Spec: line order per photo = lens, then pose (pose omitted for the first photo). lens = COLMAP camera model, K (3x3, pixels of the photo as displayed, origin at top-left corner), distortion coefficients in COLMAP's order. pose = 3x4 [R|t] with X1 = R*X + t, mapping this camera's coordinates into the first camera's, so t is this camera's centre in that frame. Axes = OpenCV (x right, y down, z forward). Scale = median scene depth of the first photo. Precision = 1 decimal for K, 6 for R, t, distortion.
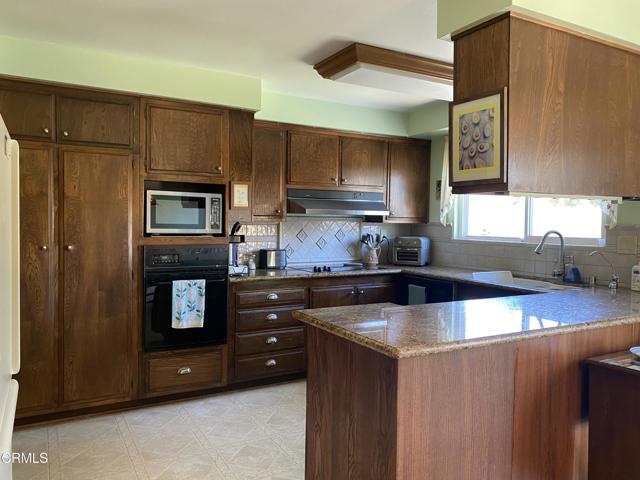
lens RADIAL K [[484.3, 0, 311.2], [0, 484.3, 239.8], [0, 0, 1]] dist [0.065095, -0.092462]
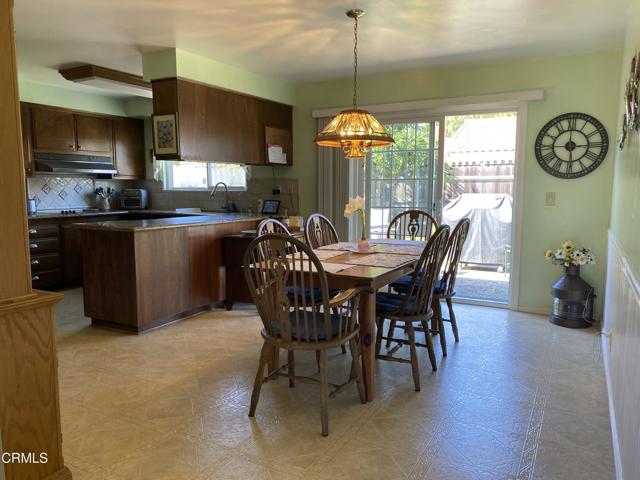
lens RADIAL K [[484.3, 0, 311.2], [0, 484.3, 239.8], [0, 0, 1]] dist [0.065095, -0.092462]
pose [[0.847472, -0.070540, 0.526132, -0.122765], [0.031781, 0.996096, 0.082358, 0.043447], [-0.529887, -0.053075, 0.846406, -0.519986]]
